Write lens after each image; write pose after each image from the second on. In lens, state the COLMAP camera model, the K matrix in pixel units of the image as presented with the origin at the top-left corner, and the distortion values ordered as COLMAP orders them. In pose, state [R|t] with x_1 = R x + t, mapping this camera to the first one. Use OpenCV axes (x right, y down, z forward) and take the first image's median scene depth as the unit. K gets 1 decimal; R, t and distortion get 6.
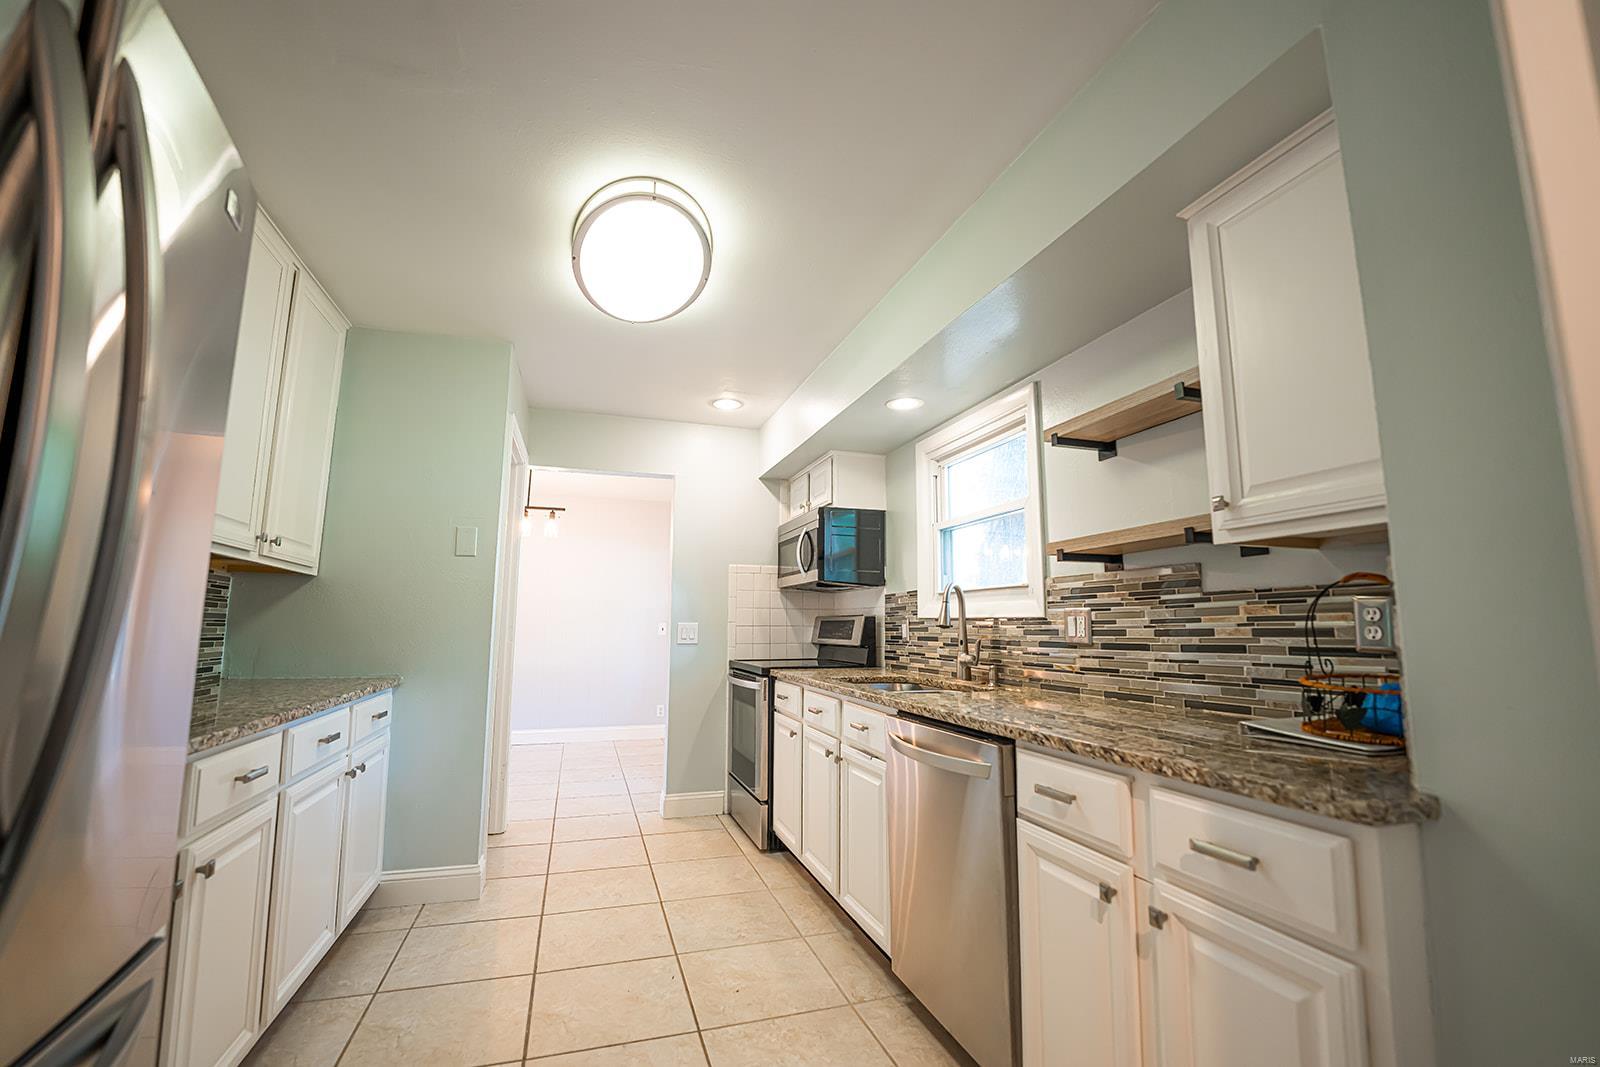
lens RADIAL K [[671.5, 0, 800.0], [0, 671.5, 533.5], [0, 0, 1]] dist [-0.033161, -0.000278]
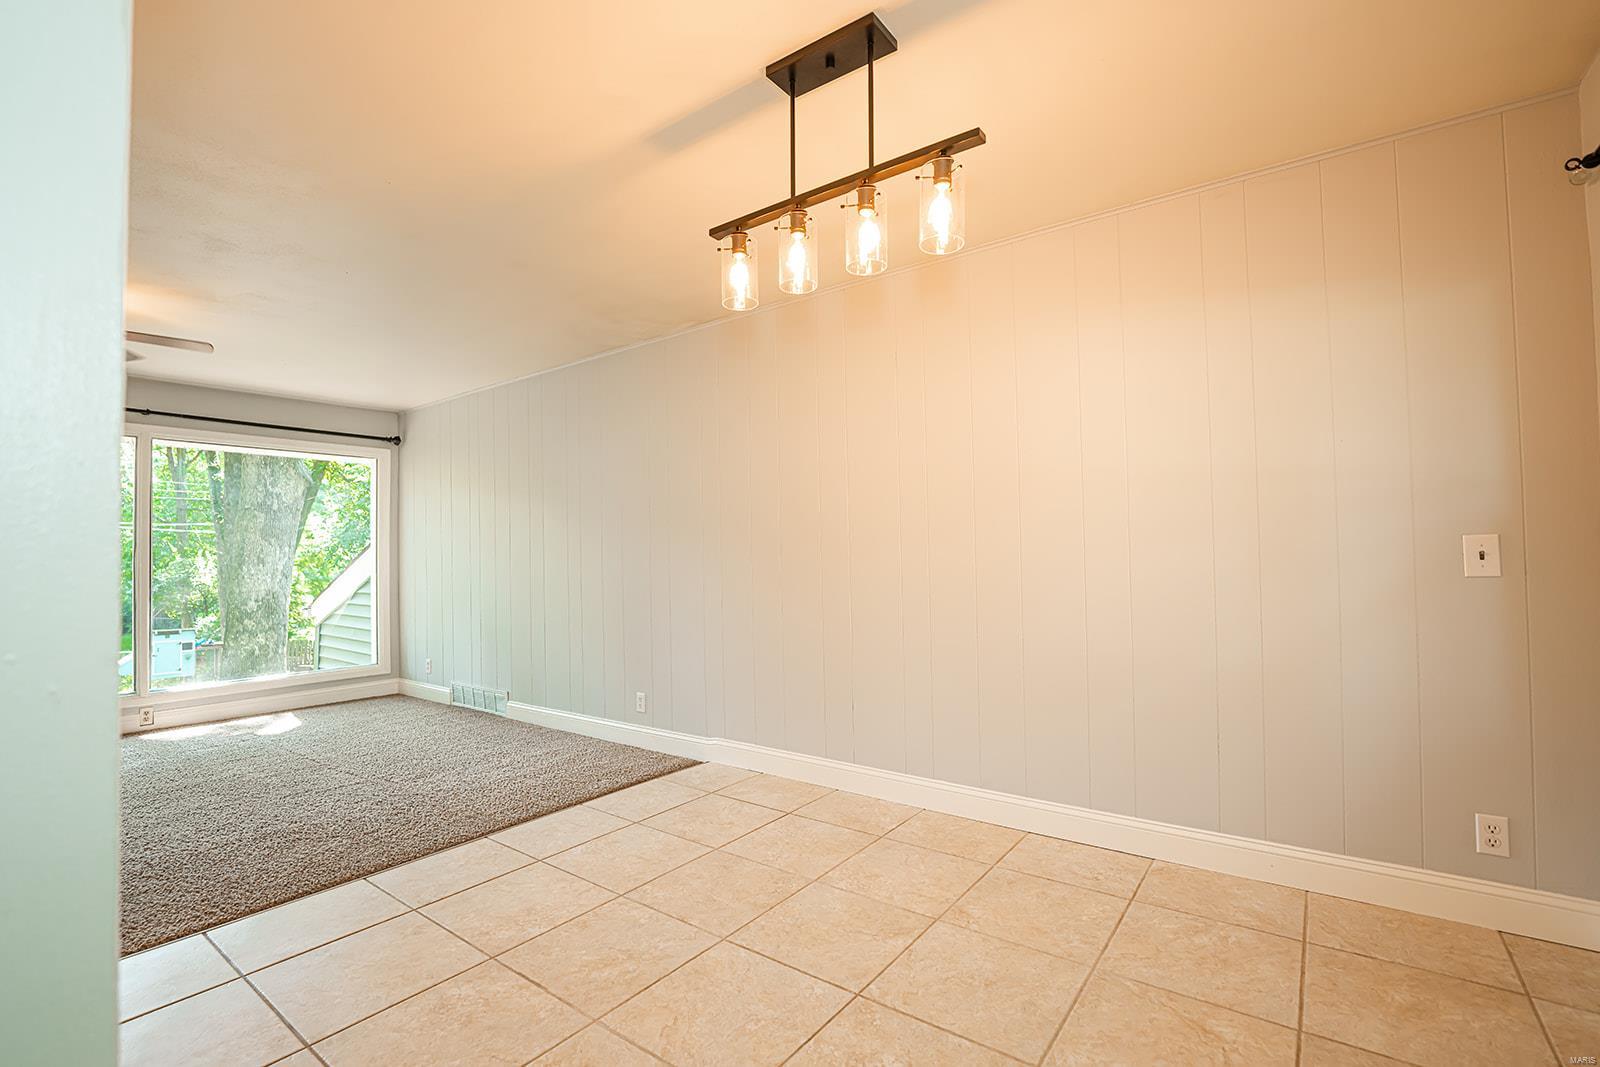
lens RADIAL K [[721.1, 0, 800.0], [0, 721.1, 533.5], [0, 0, 1]] dist [0.001158, 0.000169]
pose [[0.554261, -0.056221, -0.830442, -0.277682], [0.148234, 0.988434, 0.032019, 0.204267], [0.819037, -0.140846, 0.556184, 1.380739]]
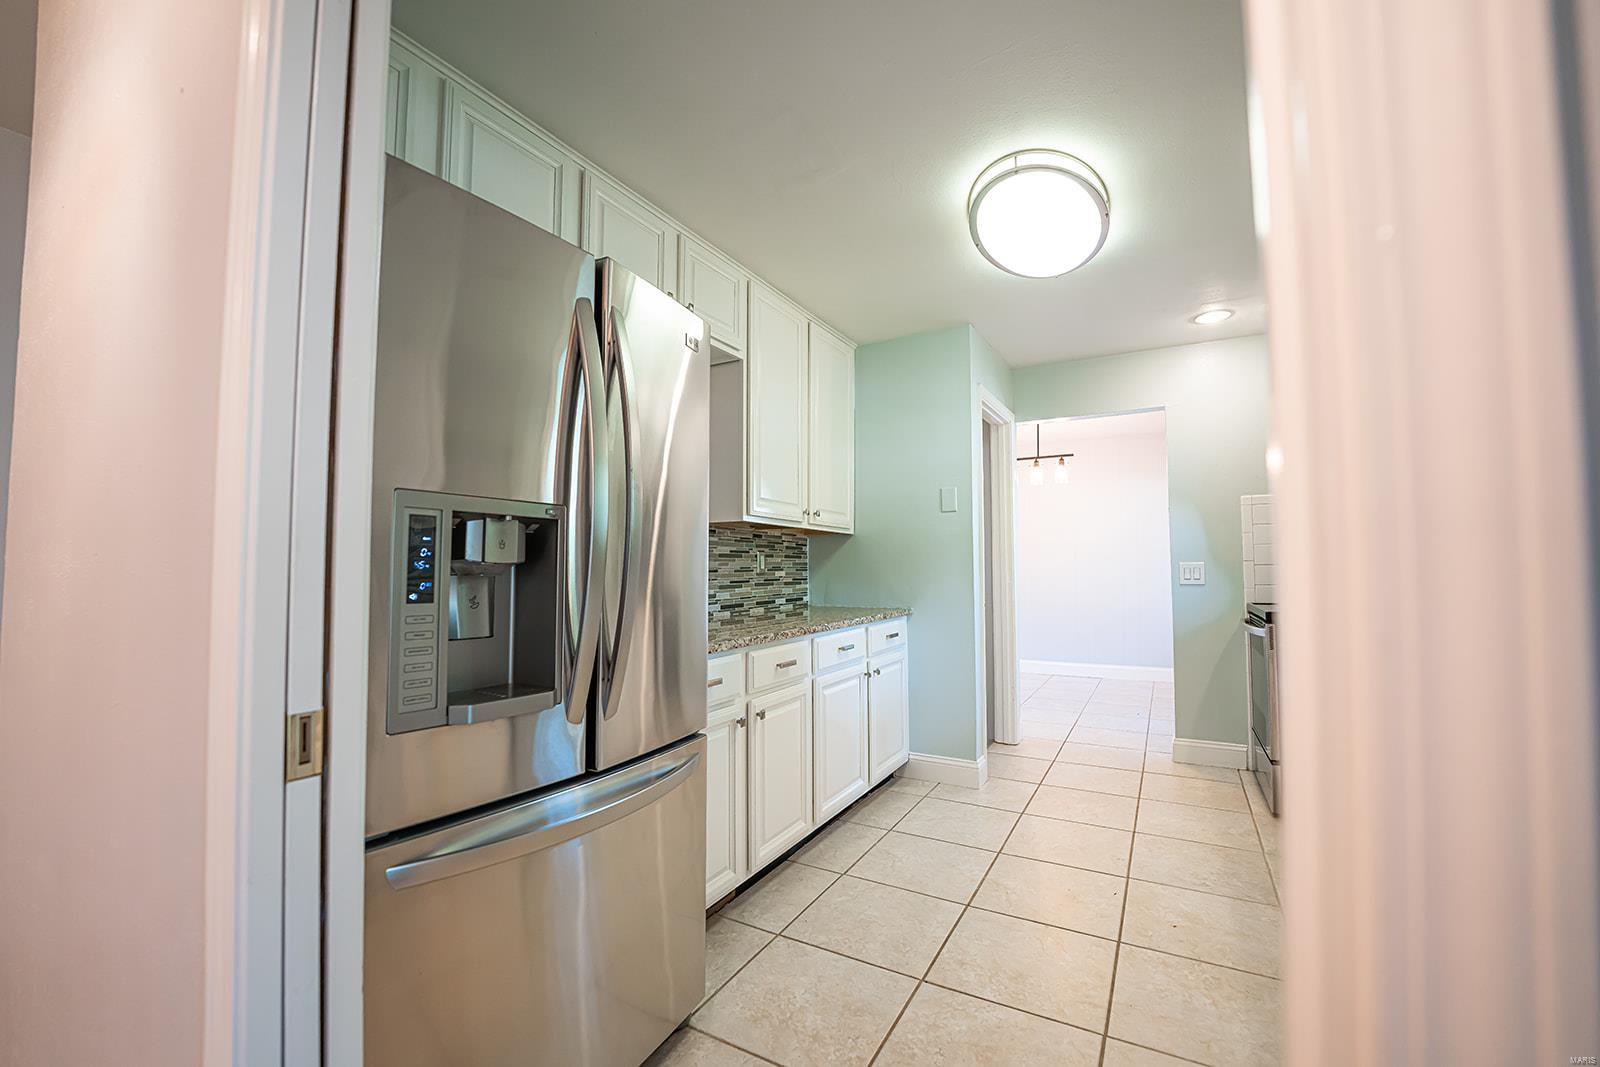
lens RADIAL K [[671.5, 0, 800.0], [0, 671.5, 533.5], [0, 0, 1]] dist [-0.033161, -0.000278]
pose [[0.663367, -0.042877, -0.747065, 0.250273], [0.110617, 0.993008, 0.041231, -0.008266], [0.740073, -0.109989, 0.663471, -0.021326]]
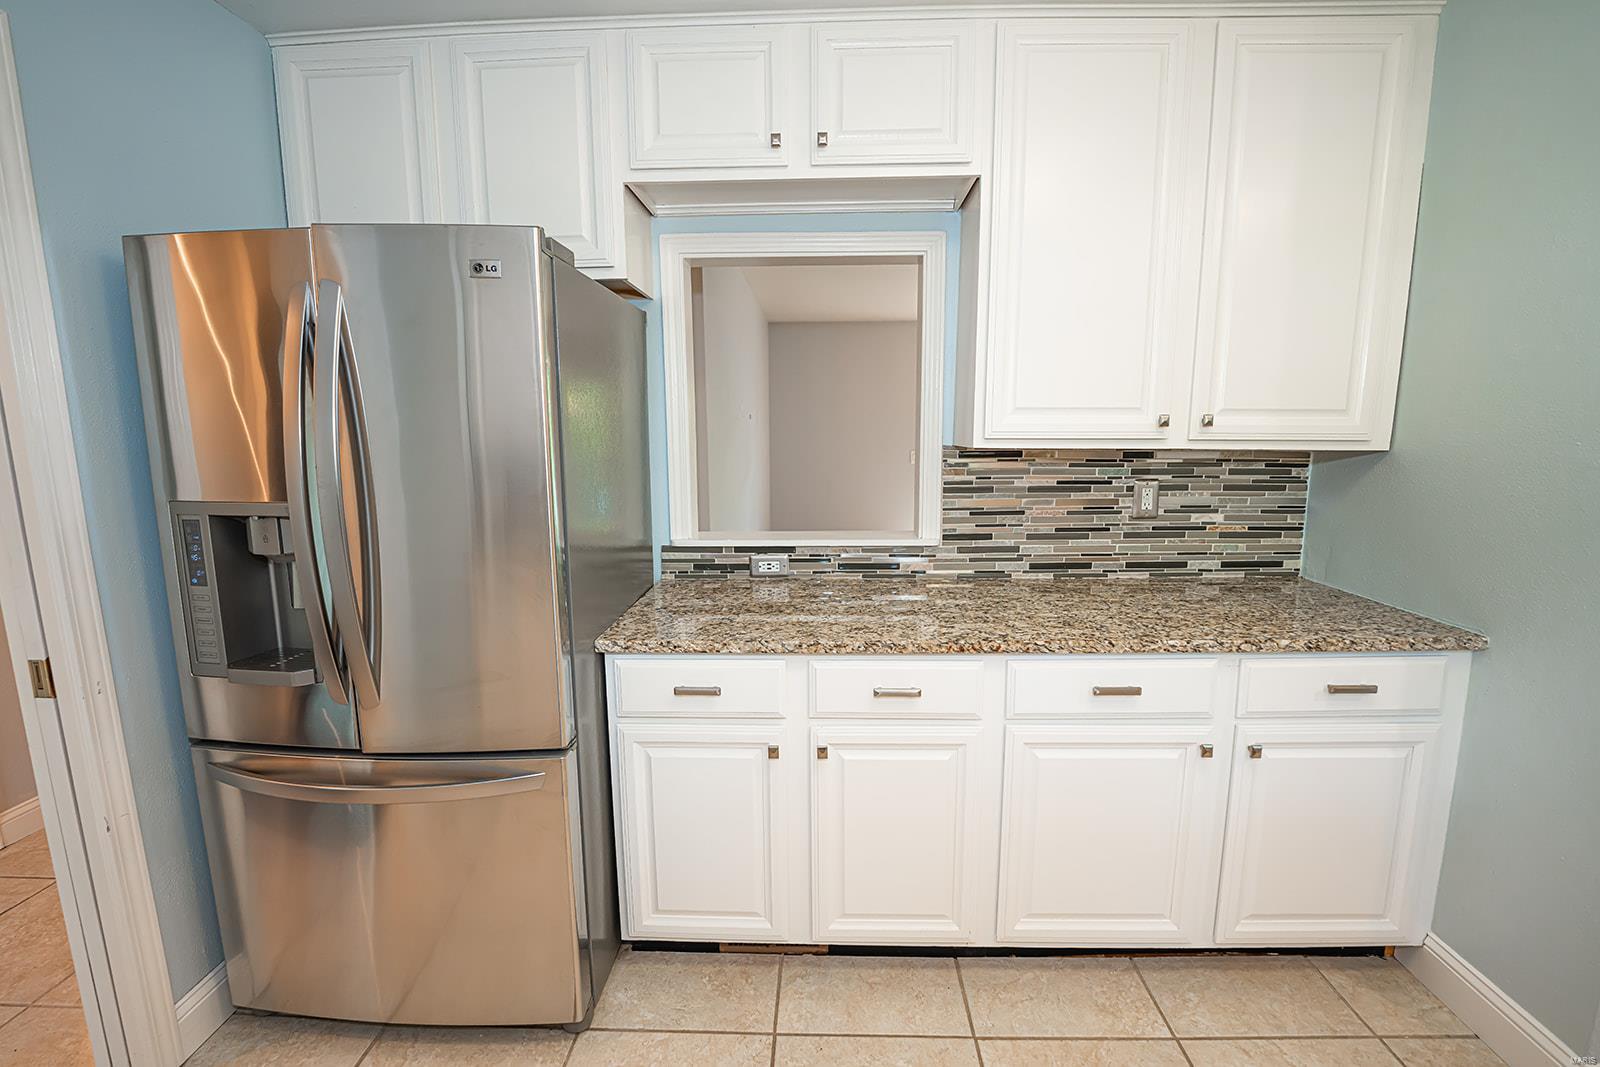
lens RADIAL K [[701.5, 0, 800.0], [0, 701.5, 533.5], [0, 0, 1]] dist [-0.022329, 0.000027]
pose [[-0.367518, 0.147513, -0.918243, 0.119206], [0.139273, 0.984937, 0.102484, -0.006064], [0.919529, -0.090221, -0.382526, 0.727774]]
